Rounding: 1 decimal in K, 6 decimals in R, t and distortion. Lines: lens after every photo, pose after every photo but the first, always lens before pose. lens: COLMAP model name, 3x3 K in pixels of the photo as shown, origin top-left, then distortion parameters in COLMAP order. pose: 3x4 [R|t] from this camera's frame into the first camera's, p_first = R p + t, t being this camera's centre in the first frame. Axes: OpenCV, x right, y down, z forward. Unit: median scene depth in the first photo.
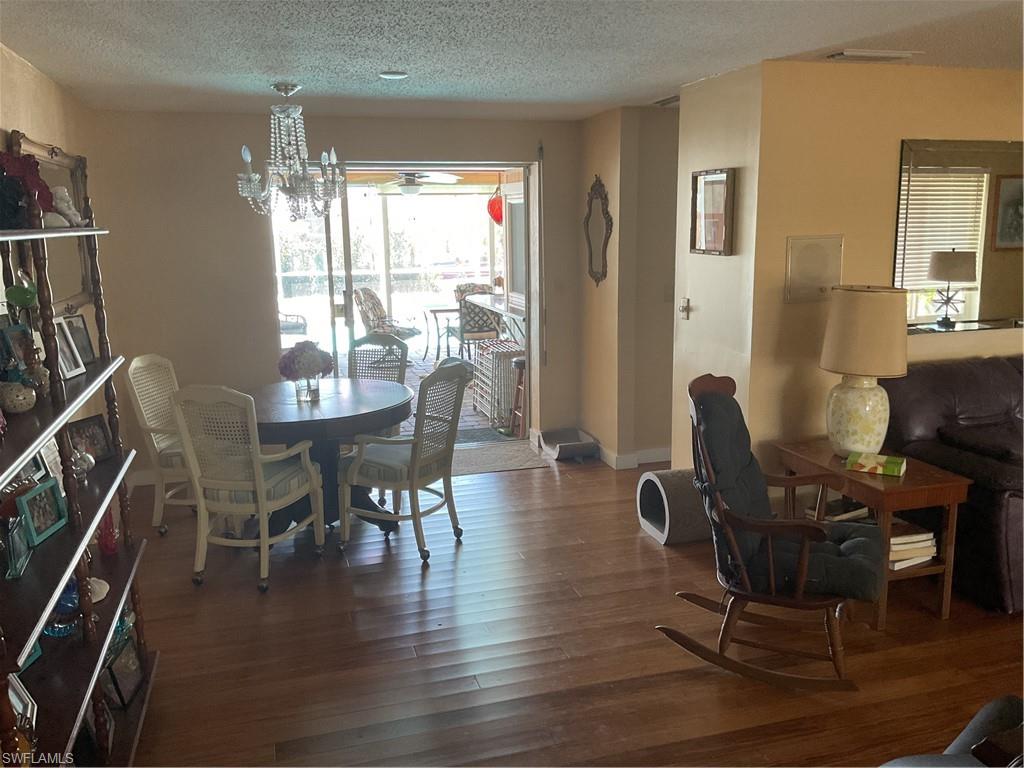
lens RADIAL K [[856.9, 0, 512.0], [0, 856.9, 384.0], [0, 0, 1]] dist [0.031906, -0.060558]
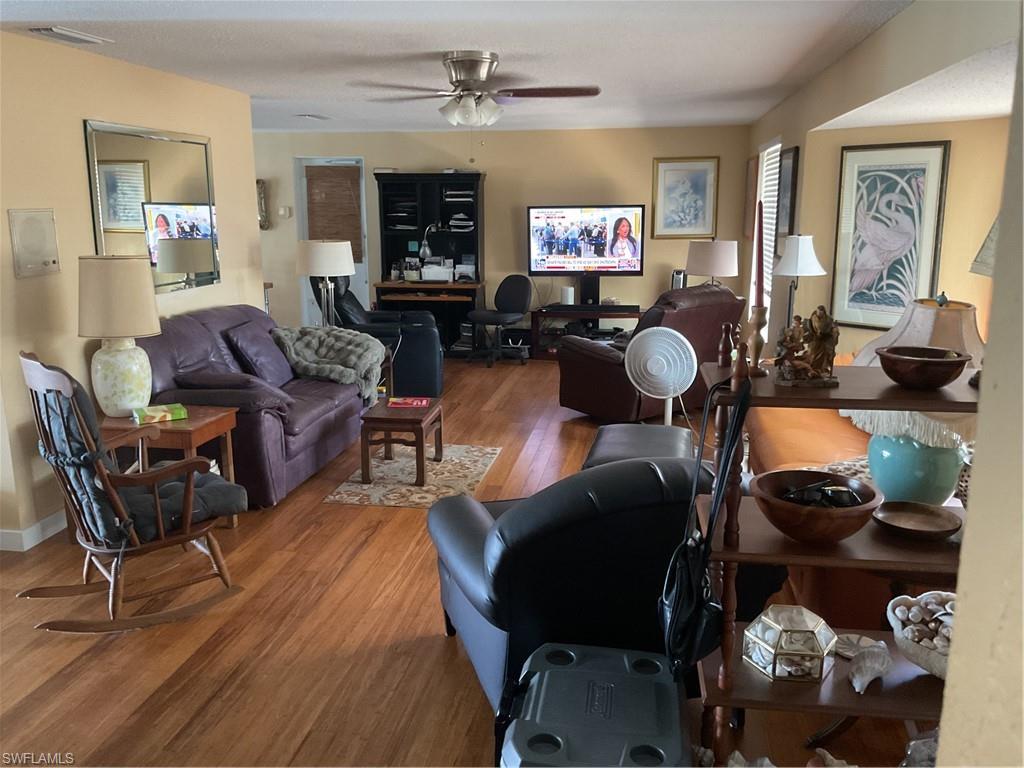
lens RADIAL K [[856.9, 0, 512.0], [0, 856.9, 384.0], [0, 0, 1]] dist [0.031906, -0.060558]
pose [[0.436060, -0.174085, 0.882919, -0.348114], [0.161299, 0.980342, 0.113631, 0.002361], [-0.885344, 0.092864, 0.455568, 0.084769]]
